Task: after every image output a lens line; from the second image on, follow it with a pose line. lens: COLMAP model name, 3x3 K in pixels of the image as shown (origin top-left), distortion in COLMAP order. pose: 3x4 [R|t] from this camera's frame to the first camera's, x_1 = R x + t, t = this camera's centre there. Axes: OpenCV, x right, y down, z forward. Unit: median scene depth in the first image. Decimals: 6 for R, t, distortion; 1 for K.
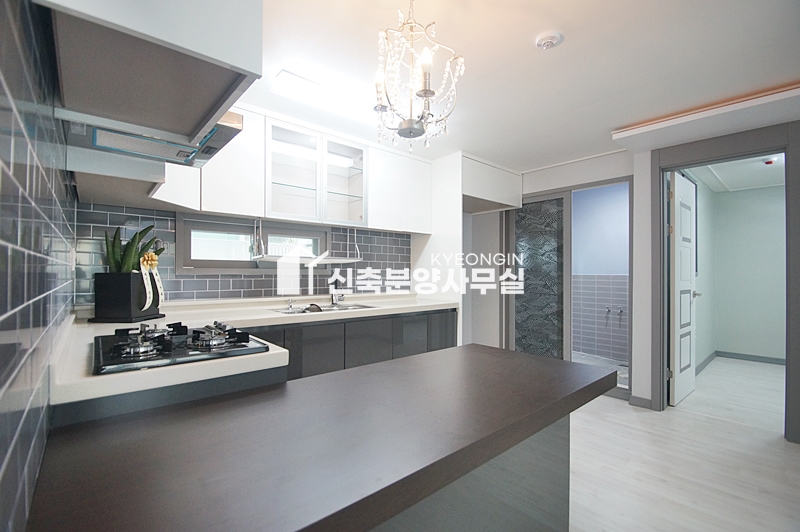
lens RADIAL K [[354.2, 0, 399.3], [0, 354.2, 271.3], [0, 0, 1]] dist [0.011966, -0.017479]
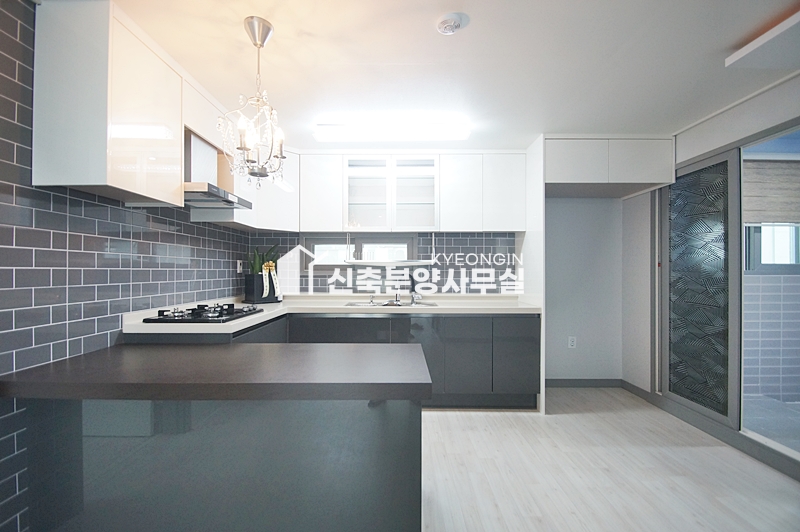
lens RADIAL K [[354.2, 0, 399.3], [0, 354.2, 271.3], [0, 0, 1]] dist [0.011966, -0.017479]
pose [[0.755999, -0.004946, -0.654554, 0.501616], [0.004811, 0.999986, -0.002000, -0.001703], [0.654555, -0.001637, 0.756013, 0.116512]]
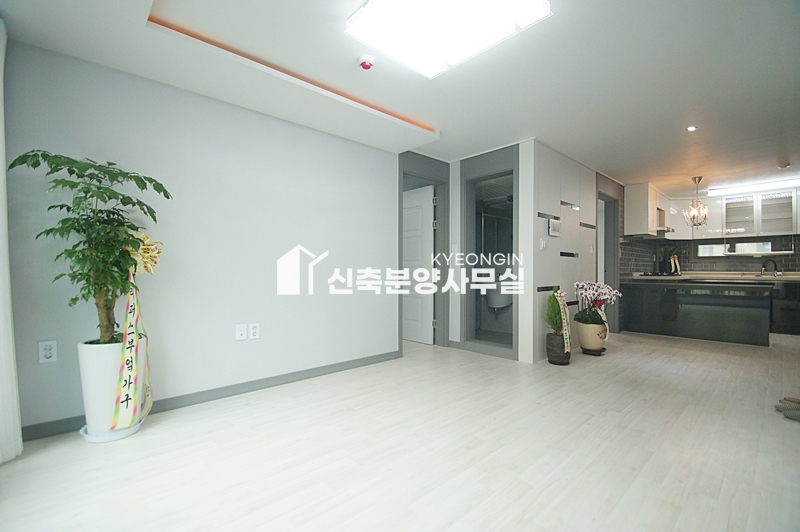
lens RADIAL K [[354.2, 0, 399.3], [0, 354.2, 271.3], [0, 0, 1]] dist [0.011966, -0.017479]
pose [[0.026503, -0.003798, -0.999642, 1.576822], [0.000384, 0.999993, -0.003789, 0.068656], [0.999649, -0.000283, 0.026504, -1.018881]]
